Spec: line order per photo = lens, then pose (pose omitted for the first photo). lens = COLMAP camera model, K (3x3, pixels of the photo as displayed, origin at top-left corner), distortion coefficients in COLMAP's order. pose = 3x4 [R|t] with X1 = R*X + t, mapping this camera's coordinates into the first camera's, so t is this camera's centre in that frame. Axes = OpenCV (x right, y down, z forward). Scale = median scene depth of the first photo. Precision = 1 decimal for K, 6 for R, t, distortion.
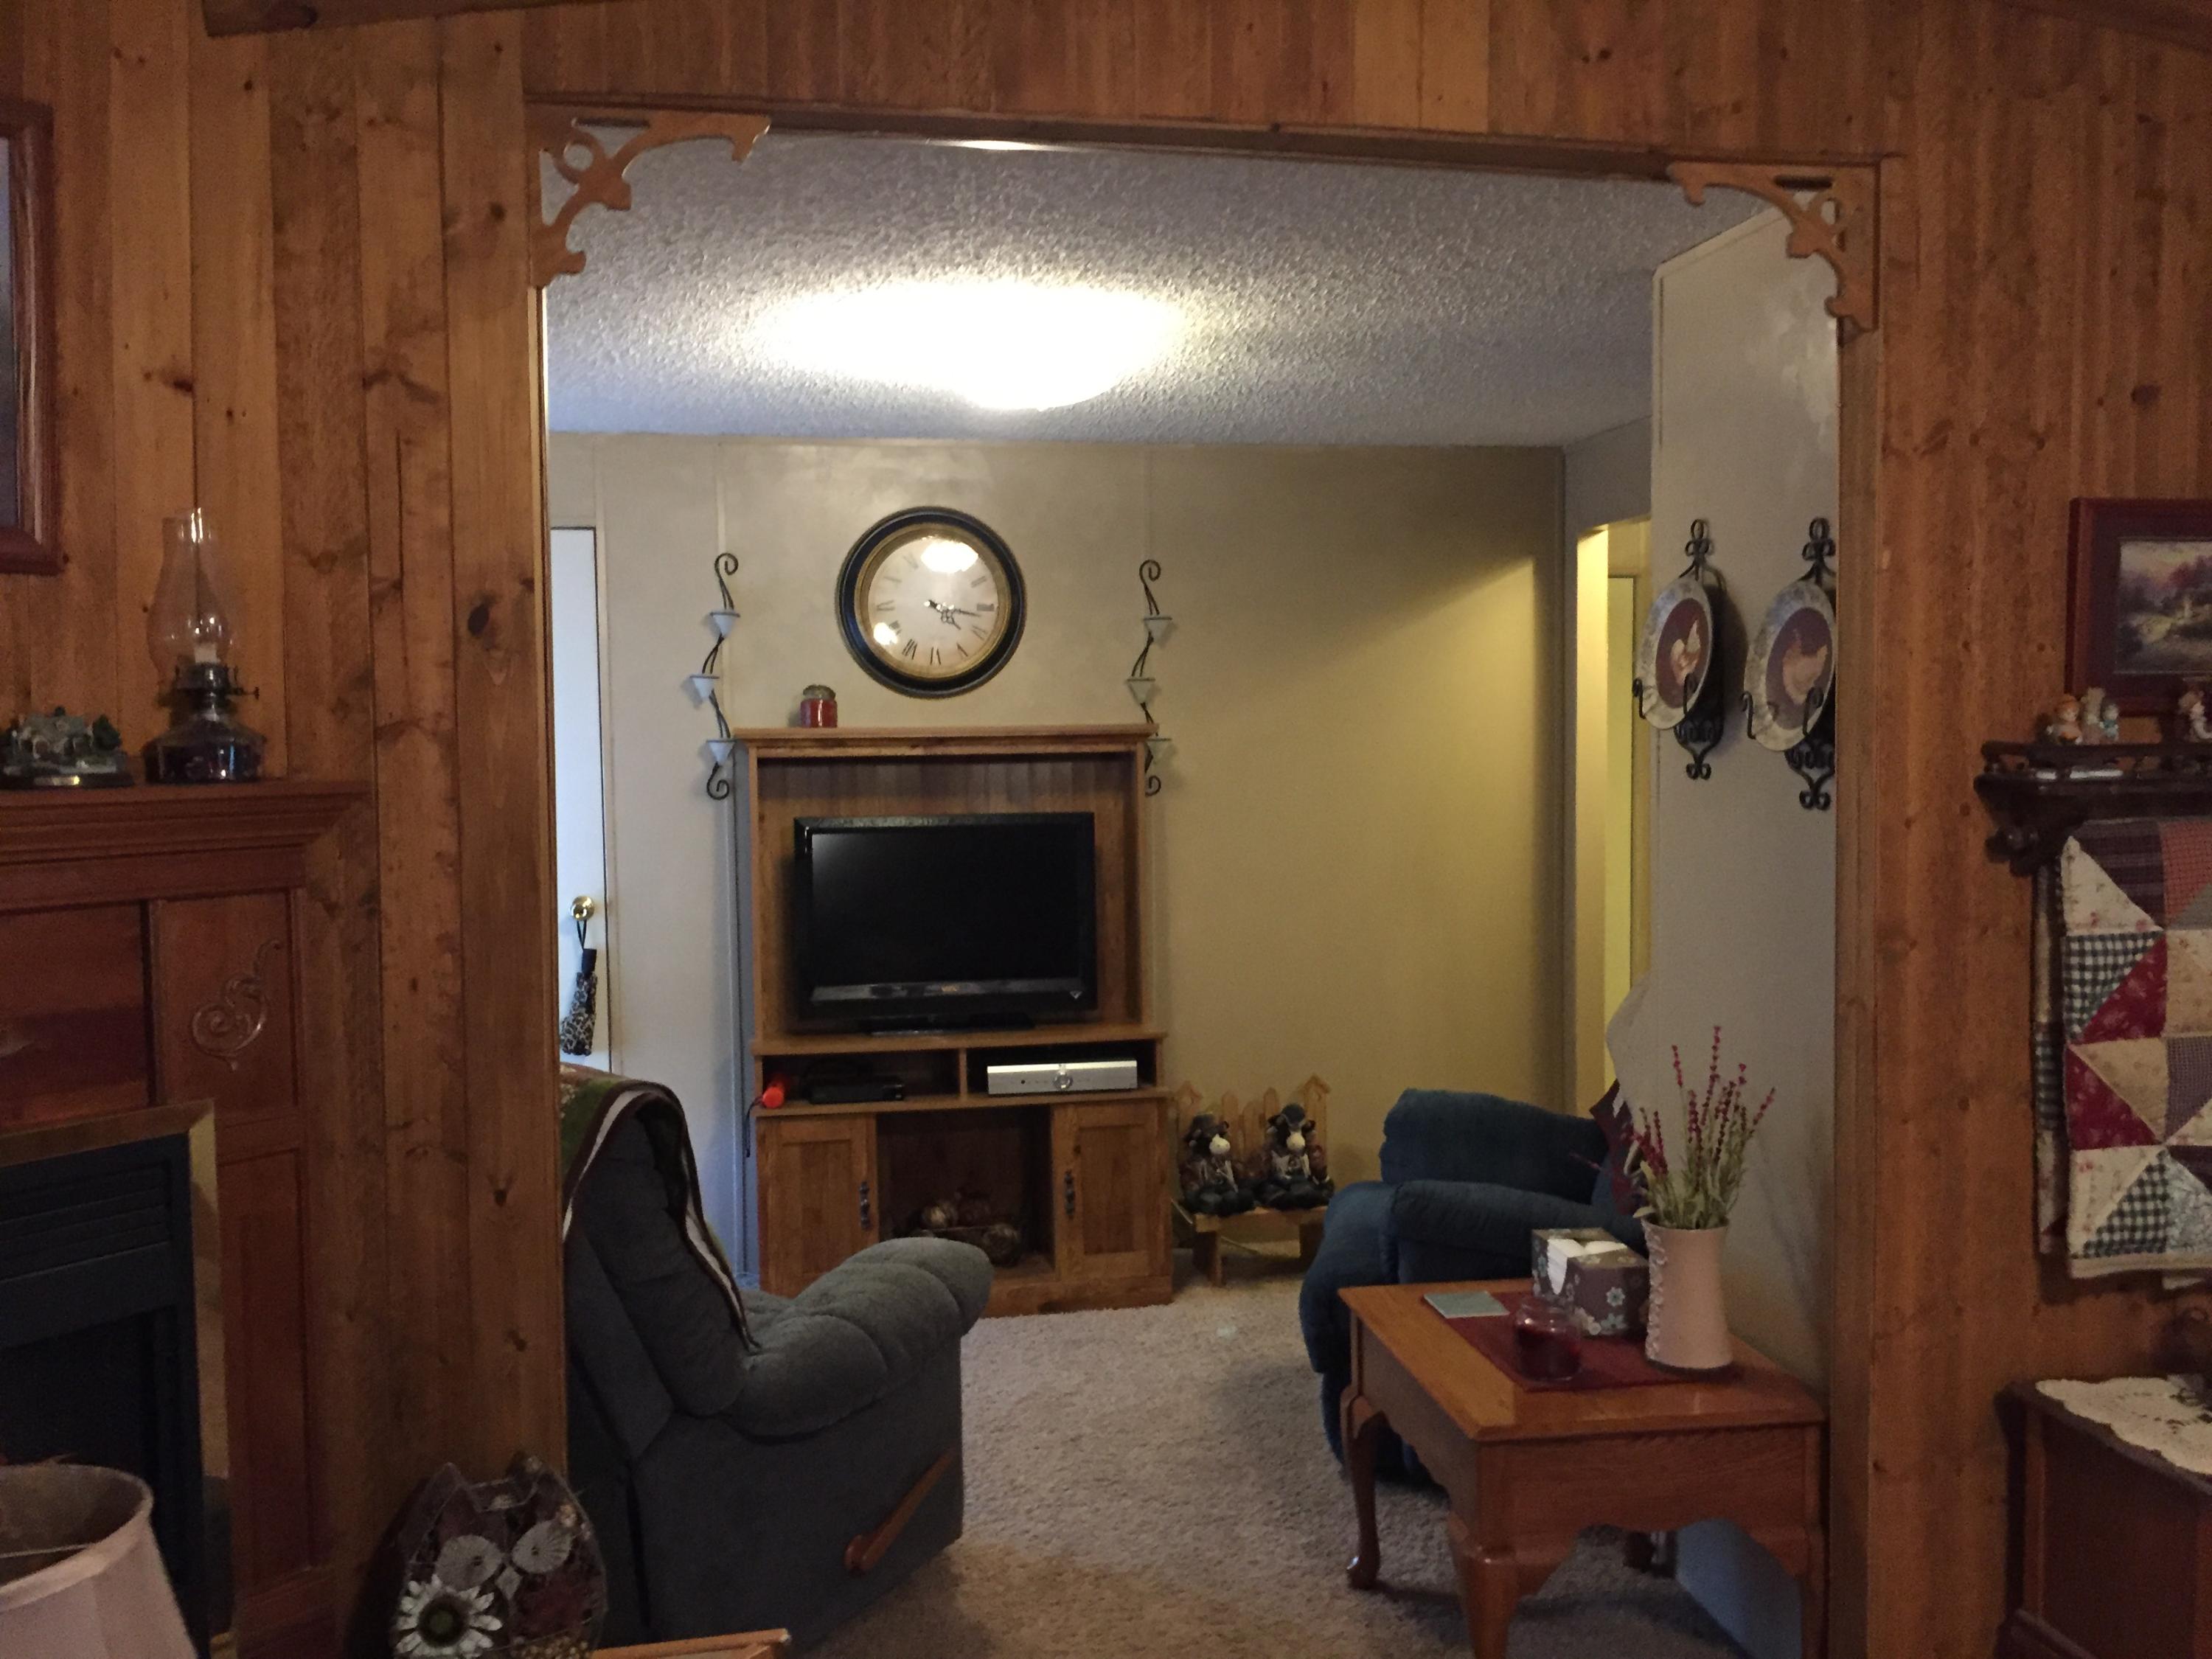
lens RADIAL K [[1884.2, 0, 1102.0], [0, 1884.2, 827.4], [0, 0, 1]] dist [0.081138, -0.101538]
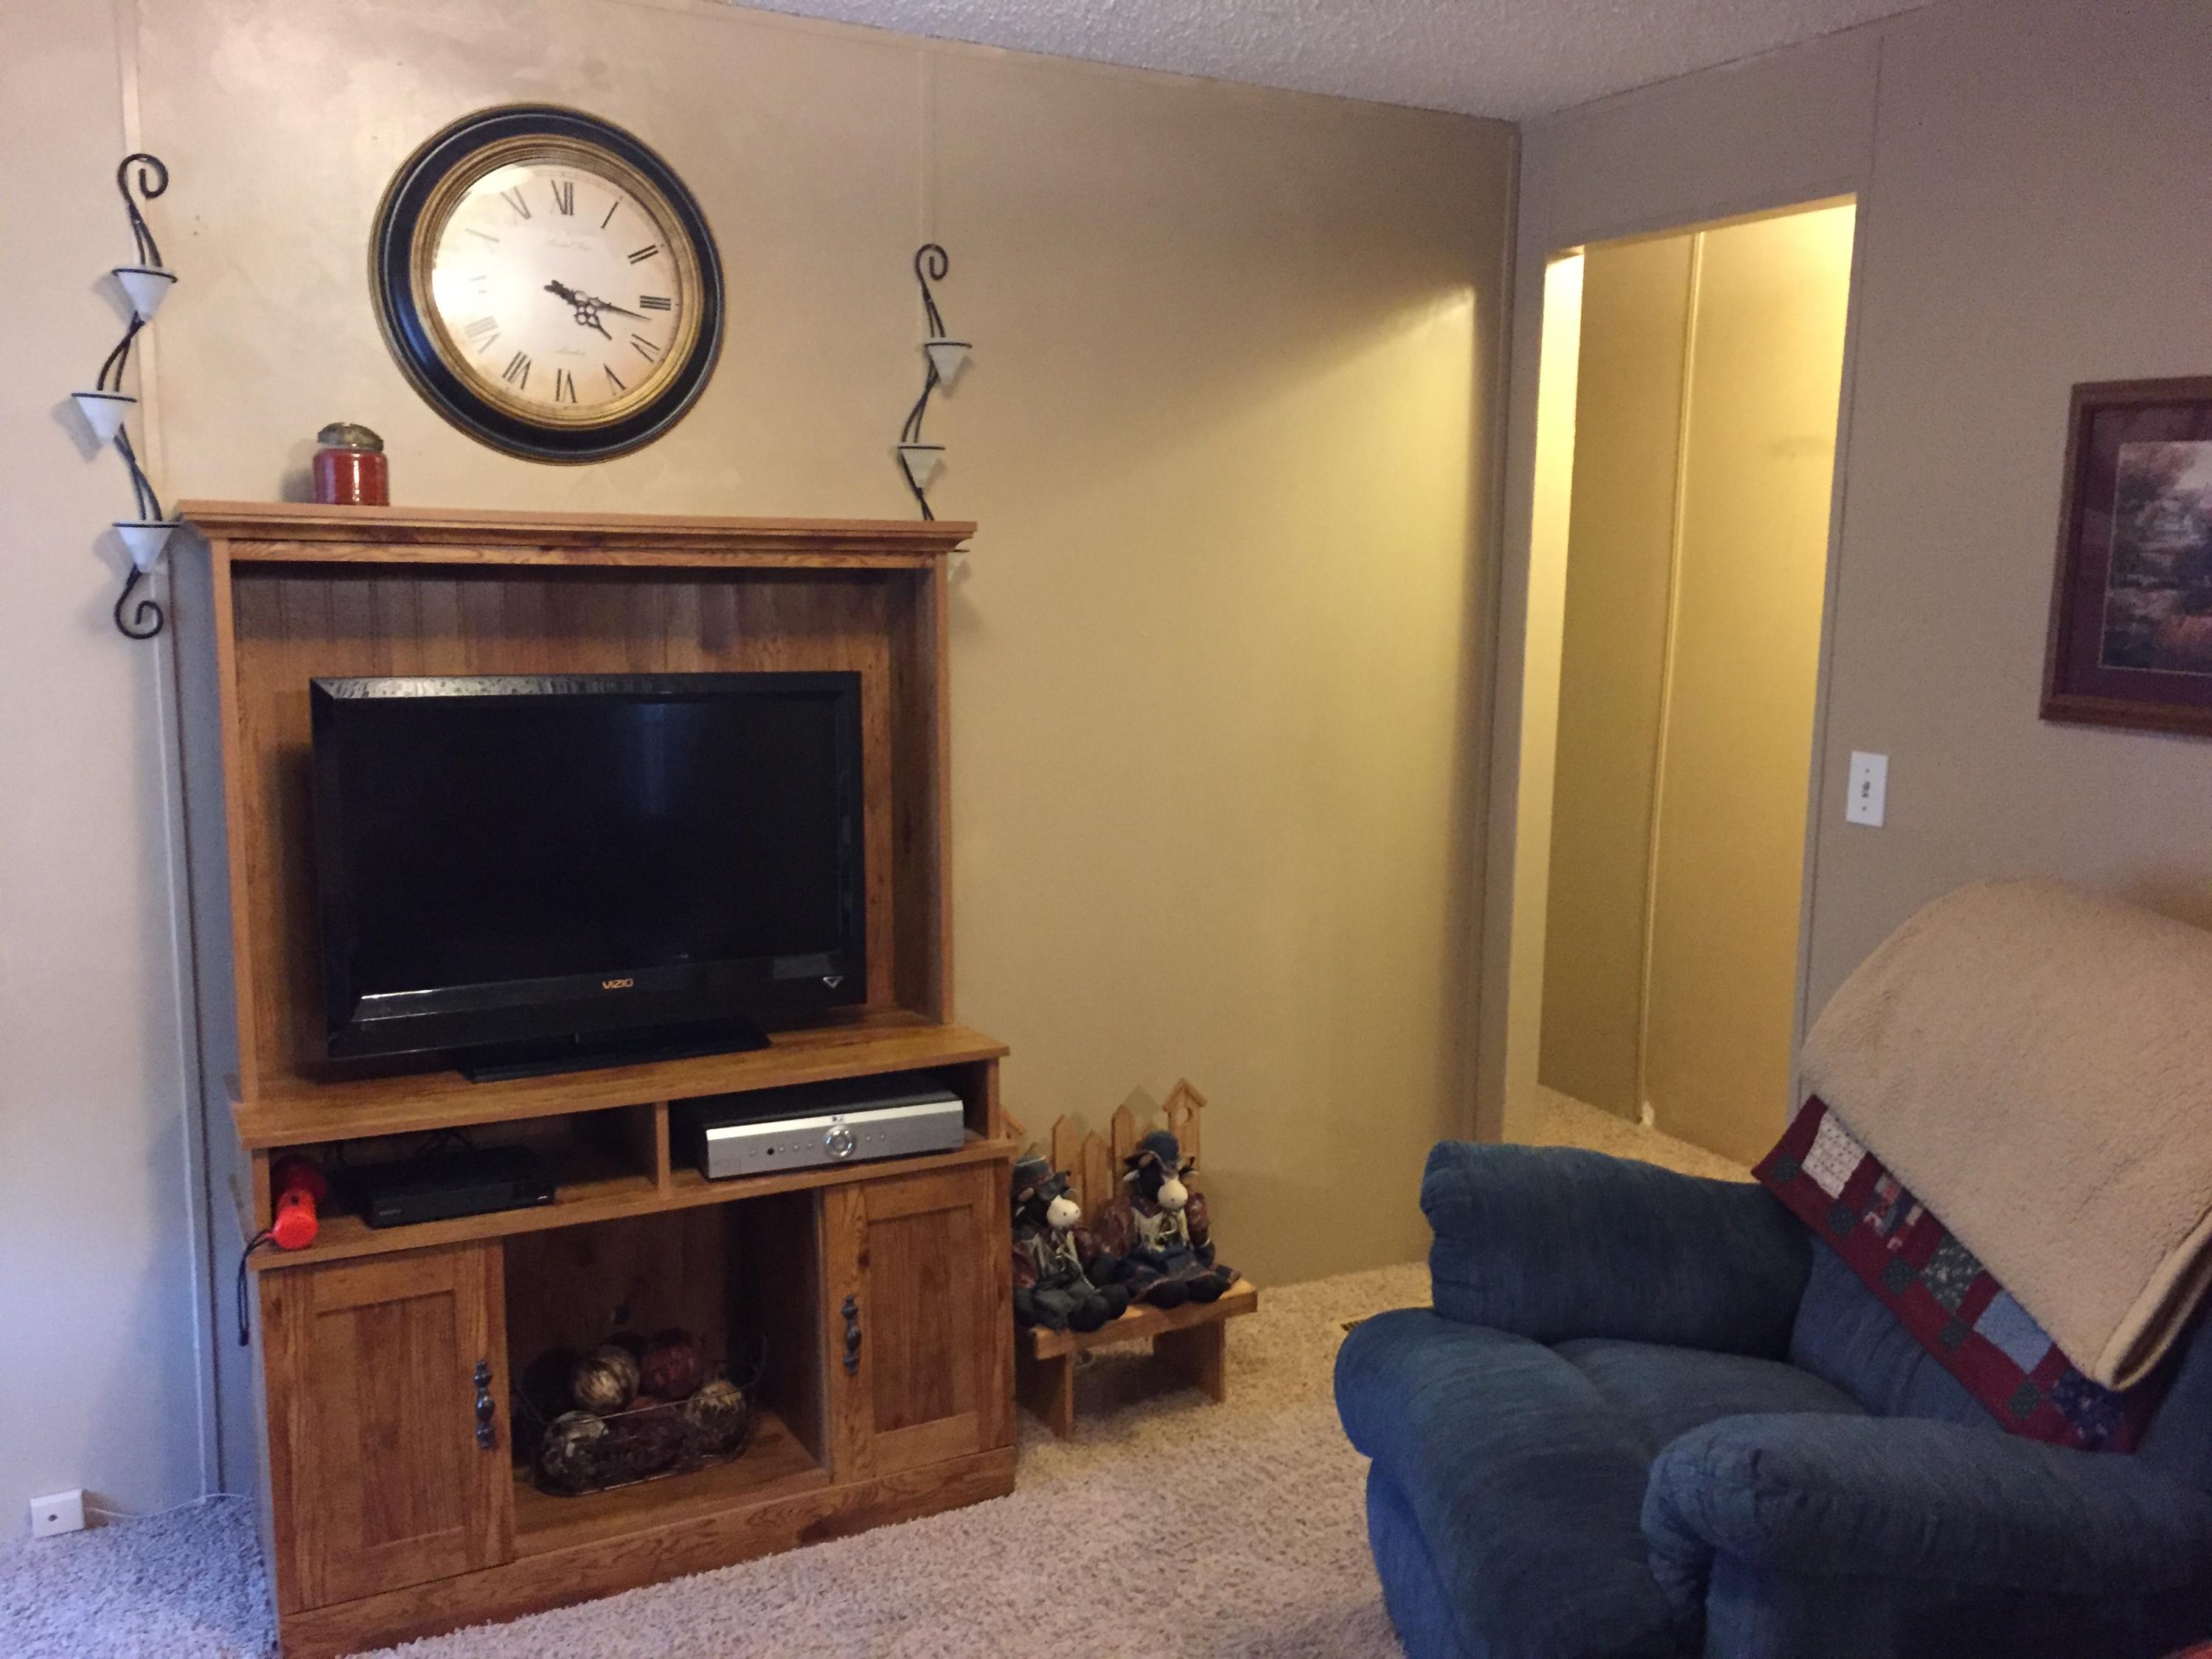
lens RADIAL K [[1884.2, 0, 1110.5], [0, 1884.2, 828.4], [0, 0, 1]] dist [0.081138, -0.101538]
pose [[0.953739, -0.016308, 0.300193, -0.113027], [-0.010937, 0.995984, 0.088857, -0.013193], [-0.300437, -0.088029, 0.949731, 0.437559]]
